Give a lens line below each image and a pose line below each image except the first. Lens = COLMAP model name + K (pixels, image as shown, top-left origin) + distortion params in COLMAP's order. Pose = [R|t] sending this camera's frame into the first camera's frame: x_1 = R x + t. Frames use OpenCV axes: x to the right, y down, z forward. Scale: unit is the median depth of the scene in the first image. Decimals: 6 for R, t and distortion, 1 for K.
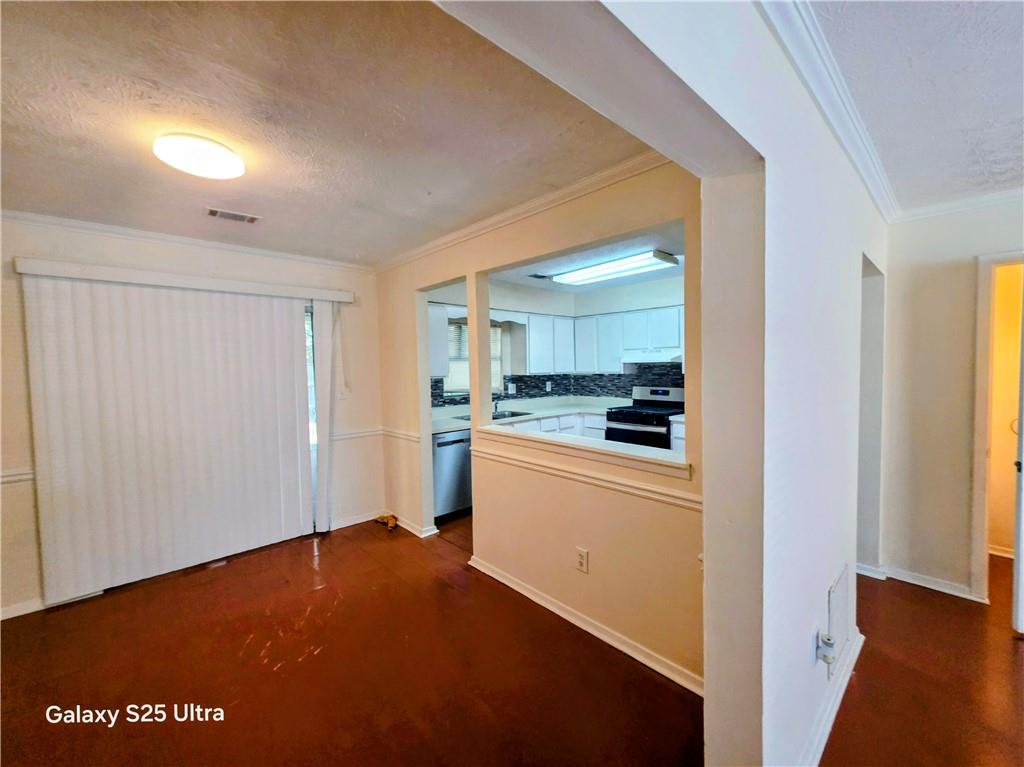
lens RADIAL K [[418.1, 0, 510.4], [0, 418.1, 381.9], [0, 0, 1]] dist [0.000265, -0.000035]
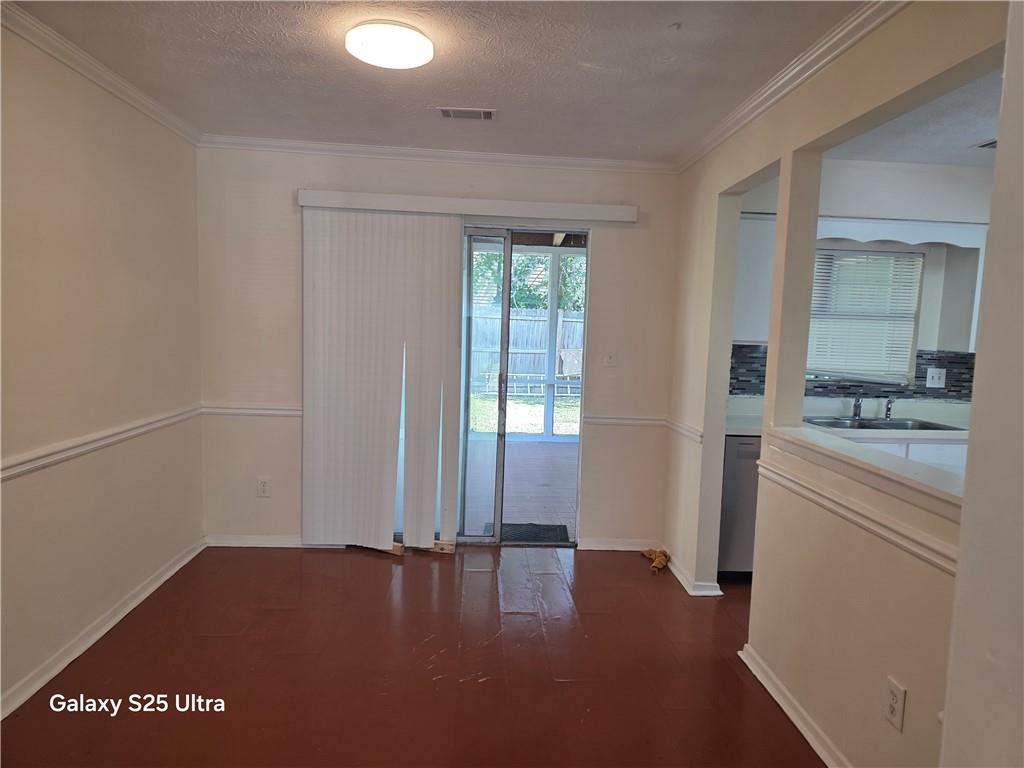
lens RADIAL K [[678.7, 0, 516.9], [0, 678.7, 395.2], [0, 0, 1]] dist [0.022961, -0.002029]
pose [[0.777465, 0.105439, -0.620025, 0.128676], [-0.073148, 0.994316, 0.077367, 0.010191], [0.624659, -0.014797, 0.780758, 0.030080]]
